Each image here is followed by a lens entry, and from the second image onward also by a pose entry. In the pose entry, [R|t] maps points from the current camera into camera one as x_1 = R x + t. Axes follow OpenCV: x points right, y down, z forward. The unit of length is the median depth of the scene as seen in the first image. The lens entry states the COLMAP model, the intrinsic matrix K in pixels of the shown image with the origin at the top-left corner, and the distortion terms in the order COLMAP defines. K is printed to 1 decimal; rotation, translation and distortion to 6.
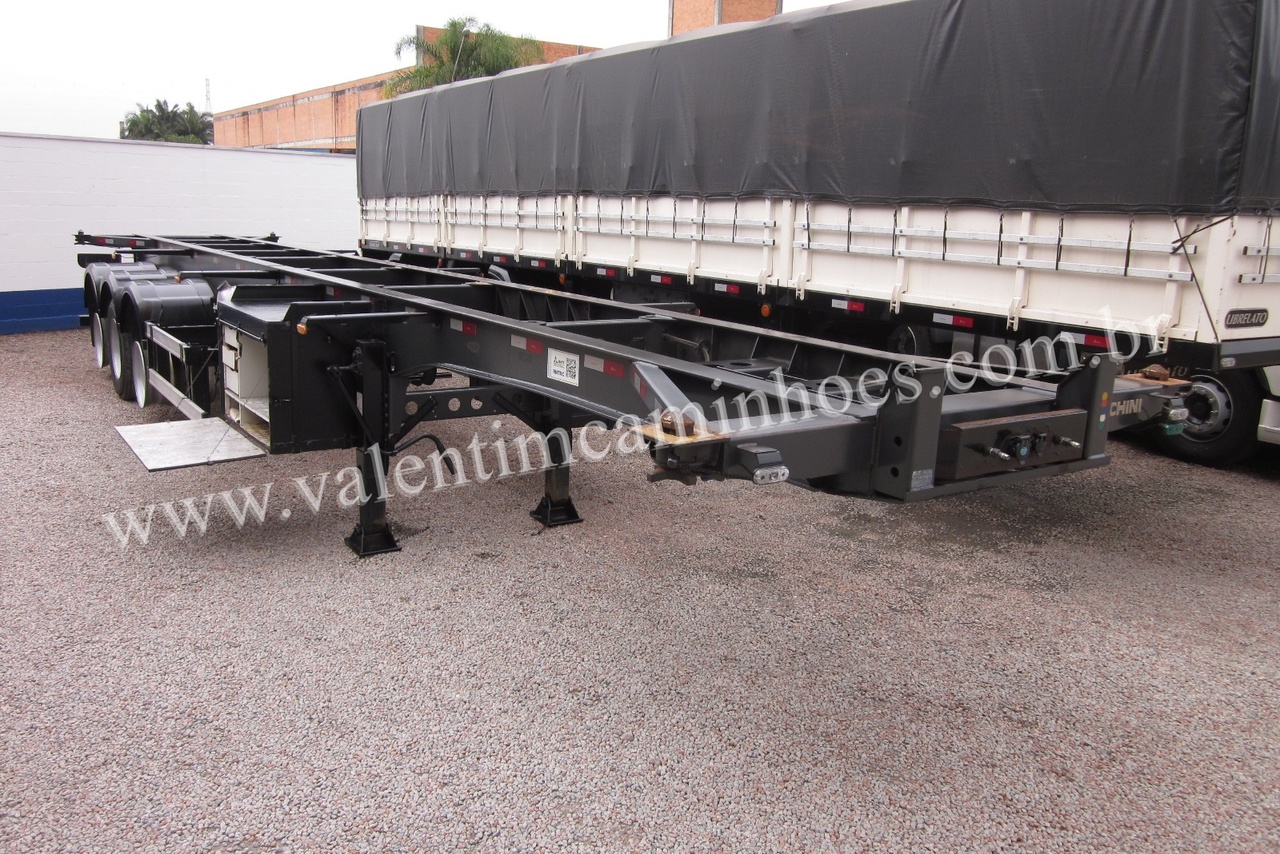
lens RADIAL K [[1065.6, 0, 647.6], [0, 1065.6, 425.8], [0, 0, 1]] dist [-0.043867, 0.018388]
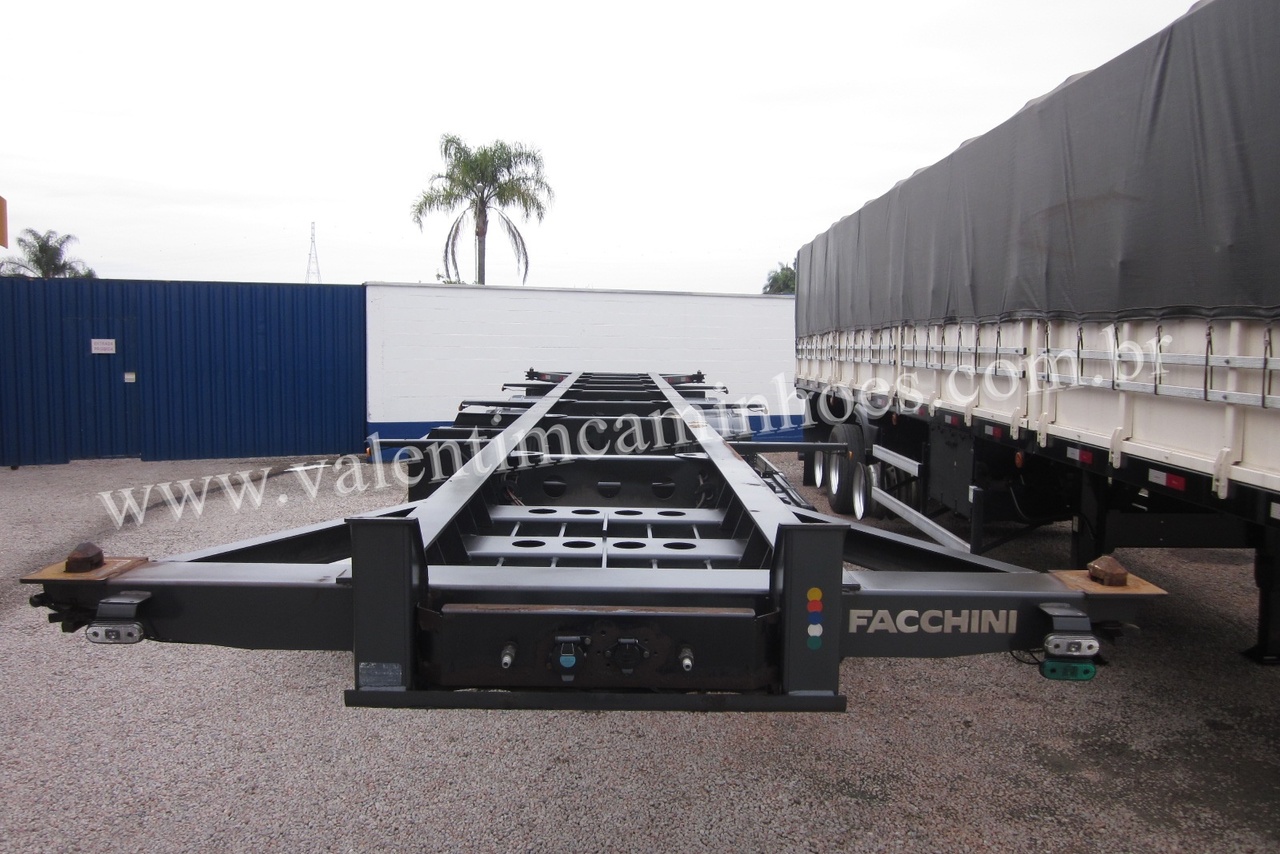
lens RADIAL K [[1065.6, 0, 648.1], [0, 1065.6, 430.7], [0, 0, 1]] dist [-0.043867, 0.018388]
pose [[0.836936, 0.027281, -0.546620, 0.346729], [-0.098727, 0.989898, -0.101759, -0.024970], [0.538322, 0.139132, 0.831175, 0.215922]]
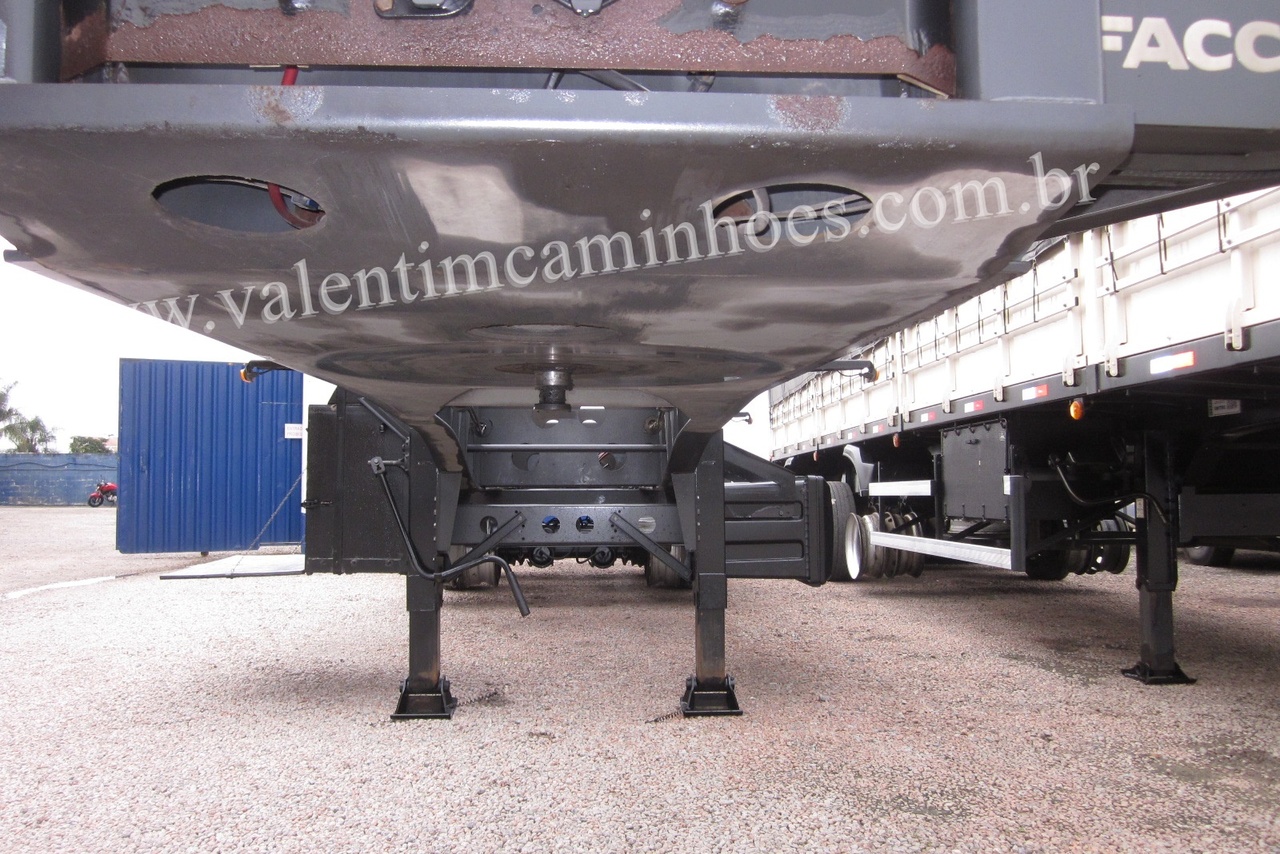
lens RADIAL K [[1065.6, 0, 646.2], [0, 1065.6, 430.1], [0, 0, 1]] dist [-0.043867, 0.018388]
pose [[0.855228, -0.064072, -0.514276, 0.240309], [-0.074847, 0.966655, -0.244902, 0.086136], [0.512819, 0.247939, 0.821914, 0.393962]]
